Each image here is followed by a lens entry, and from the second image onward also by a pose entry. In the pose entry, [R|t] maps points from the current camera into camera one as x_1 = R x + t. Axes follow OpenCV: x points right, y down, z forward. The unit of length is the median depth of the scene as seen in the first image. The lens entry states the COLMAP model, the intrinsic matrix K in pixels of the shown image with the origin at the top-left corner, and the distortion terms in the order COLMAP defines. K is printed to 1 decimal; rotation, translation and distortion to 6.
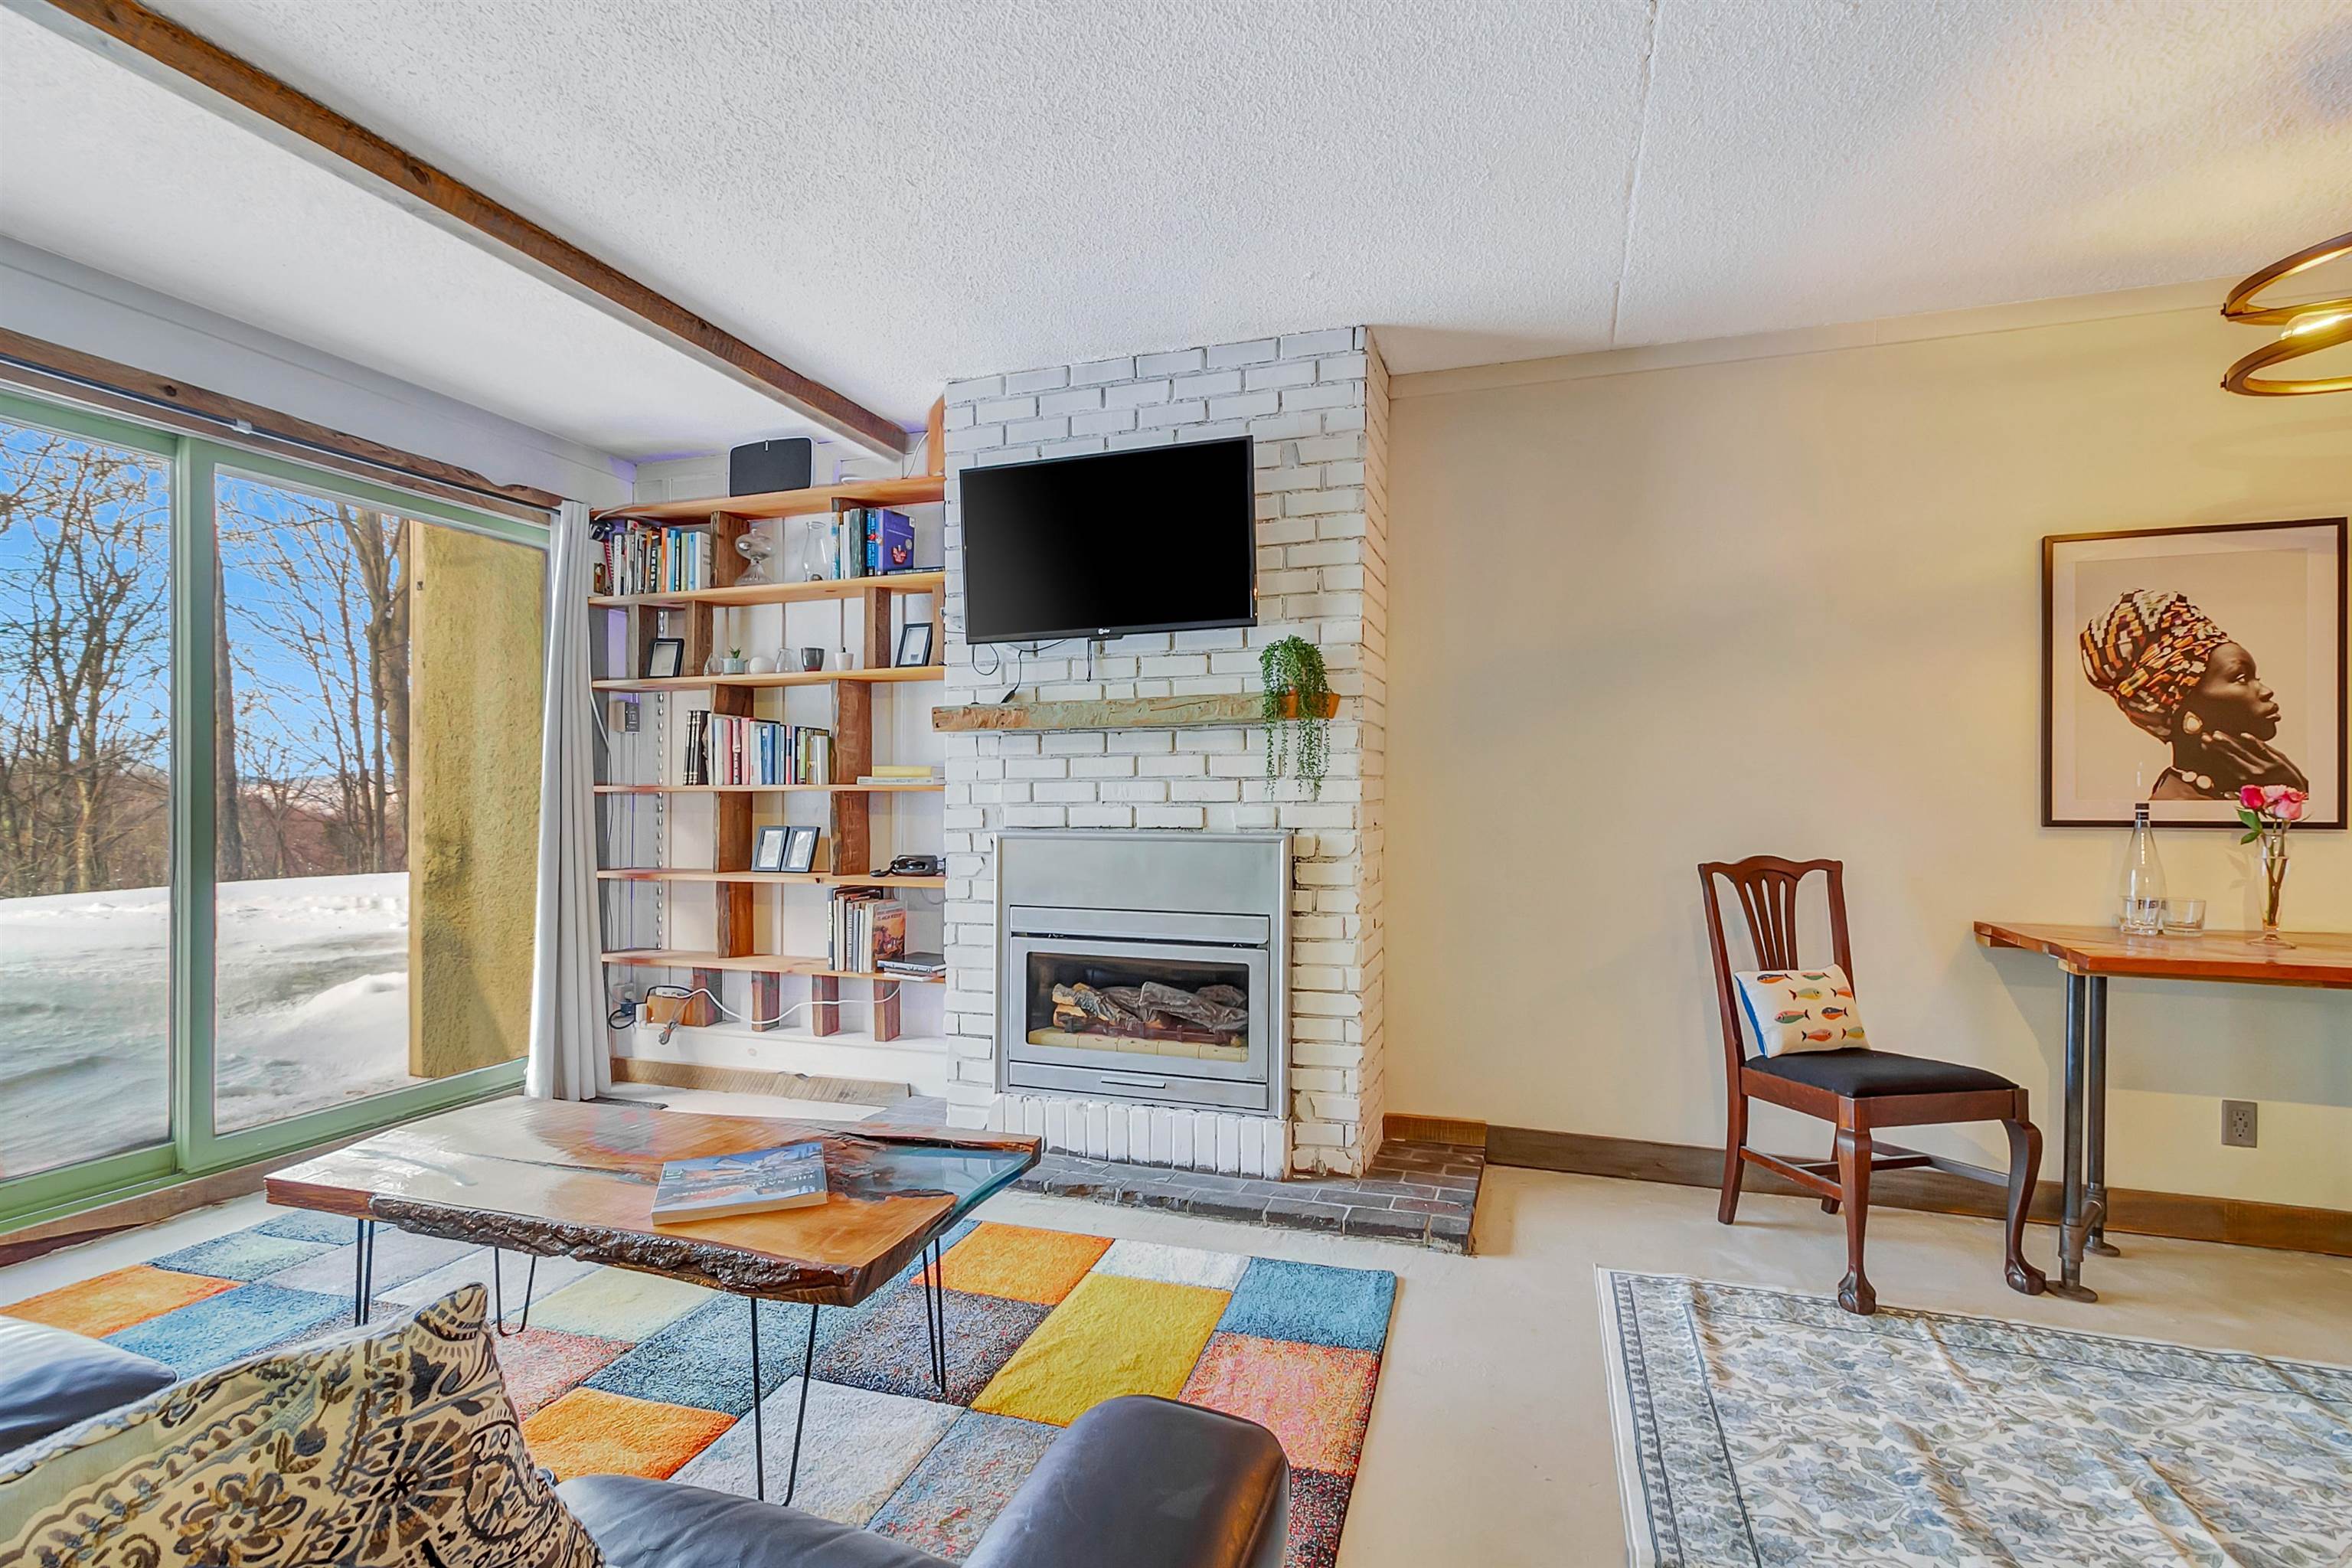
lens RADIAL K [[1074.7, 0, 1168.1], [0, 1074.7, 808.2], [0, 0, 1]] dist [0.002370, -0.000184]
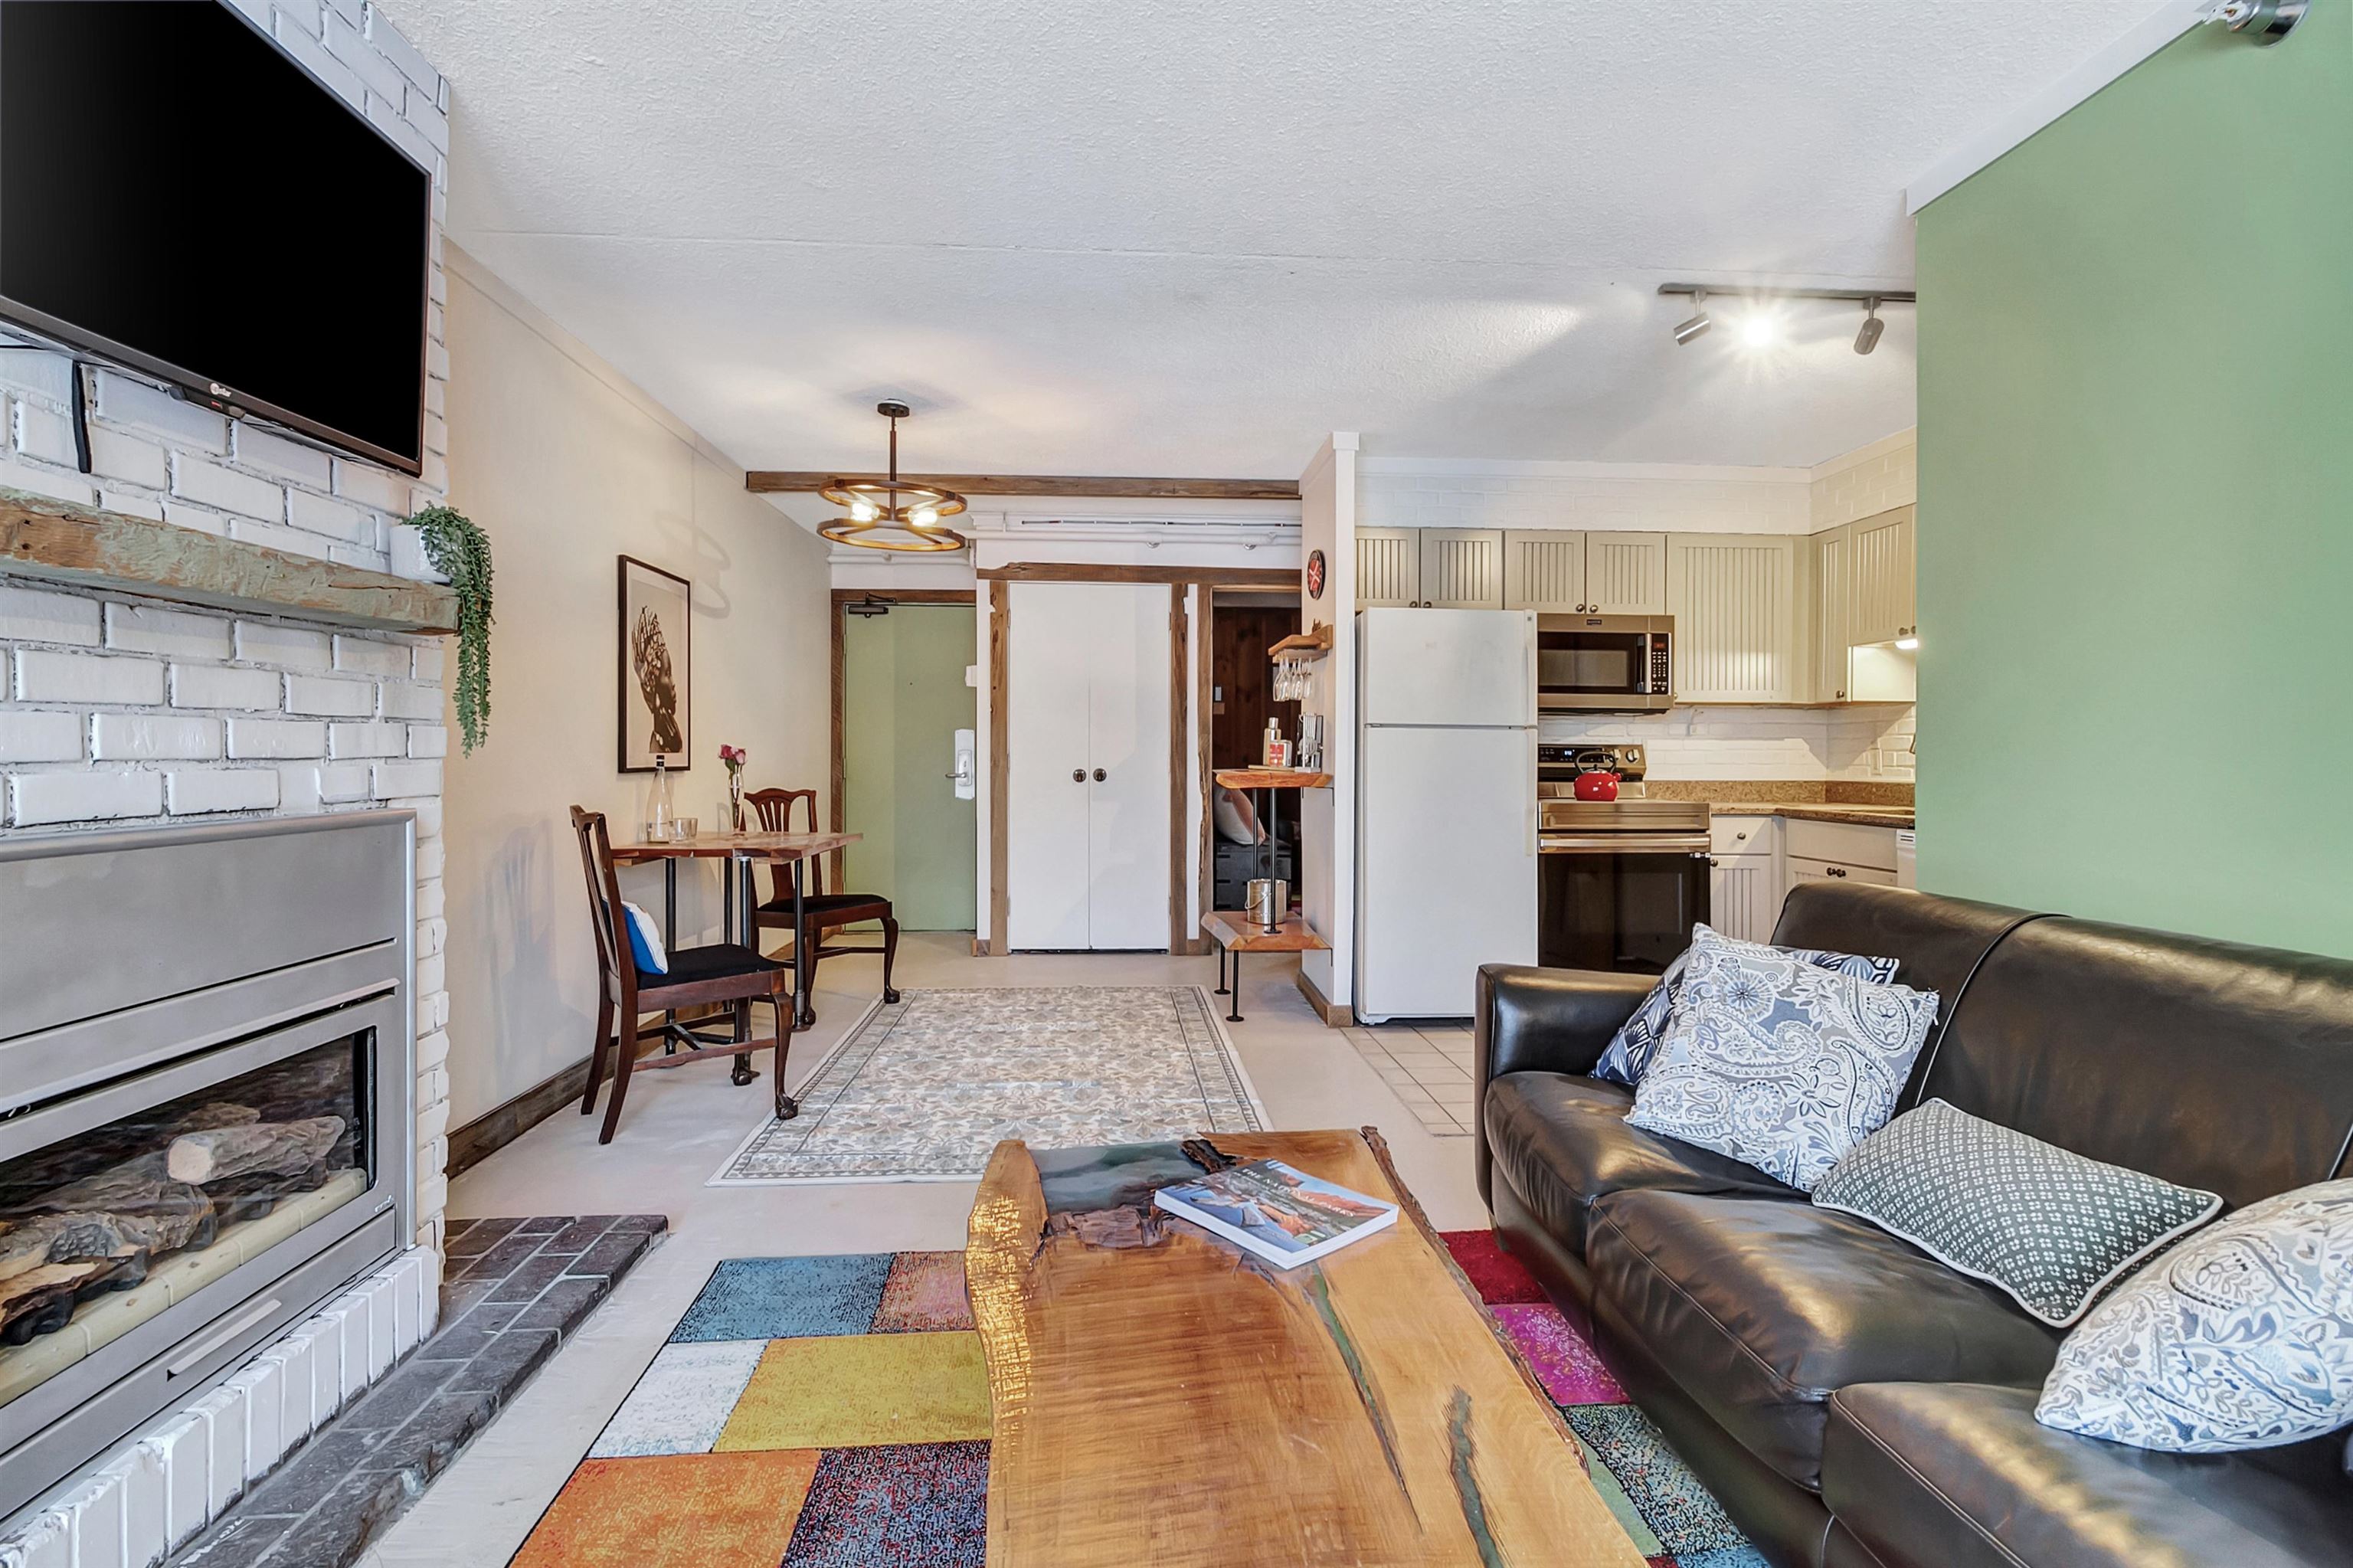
lens RADIAL K [[1139.7, 0, 1189.1], [0, 1139.7, 768.8], [0, 0, 1]] dist [0.003150, 0.000771]
pose [[-0.394397, -0.016218, 0.918797, -0.766390], [-0.000240, 0.999846, 0.017546, -0.012069], [-0.918940, 0.006700, -0.394340, 0.907757]]
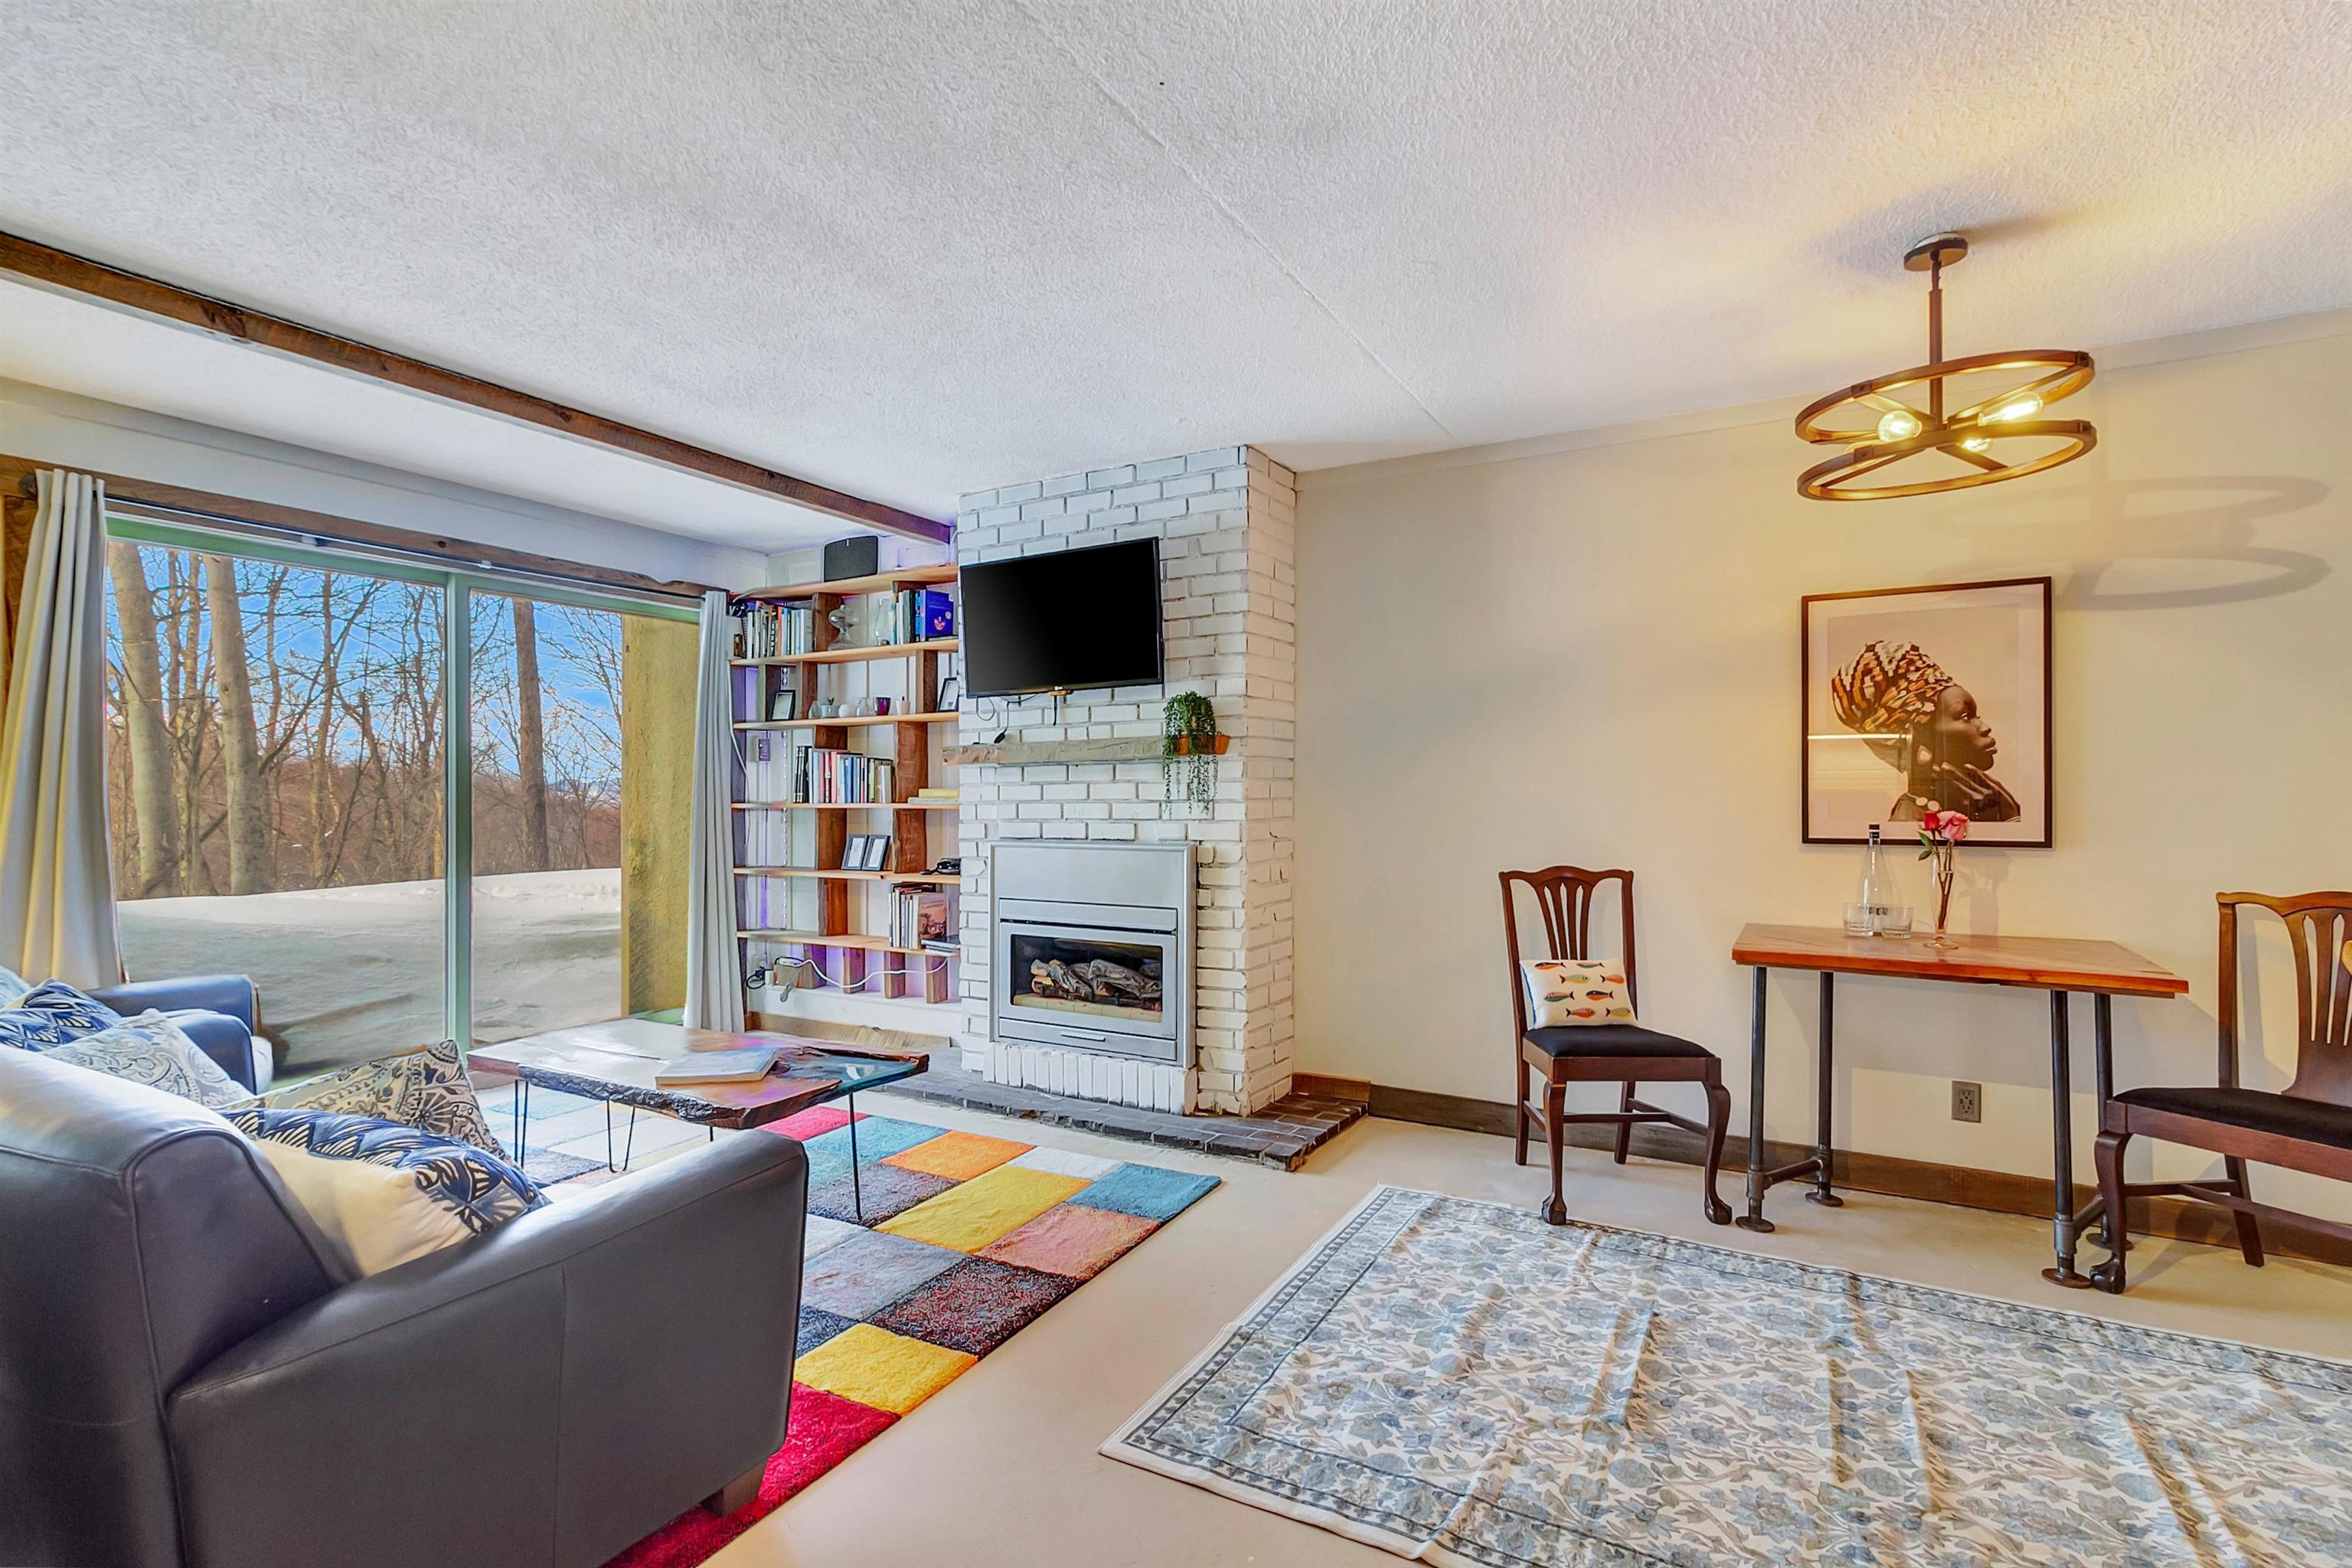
lens RADIAL K [[1062.0, 0, 1172.9], [0, 1062.0, 811.1], [0, 0, 1]] dist [0.002931, -0.006633]
pose [[0.982595, -0.000164, -0.185761, 0.352205], [0.000483, 0.999998, 0.001670, -0.020241], [0.185760, -0.001731, 0.982594, -0.265037]]
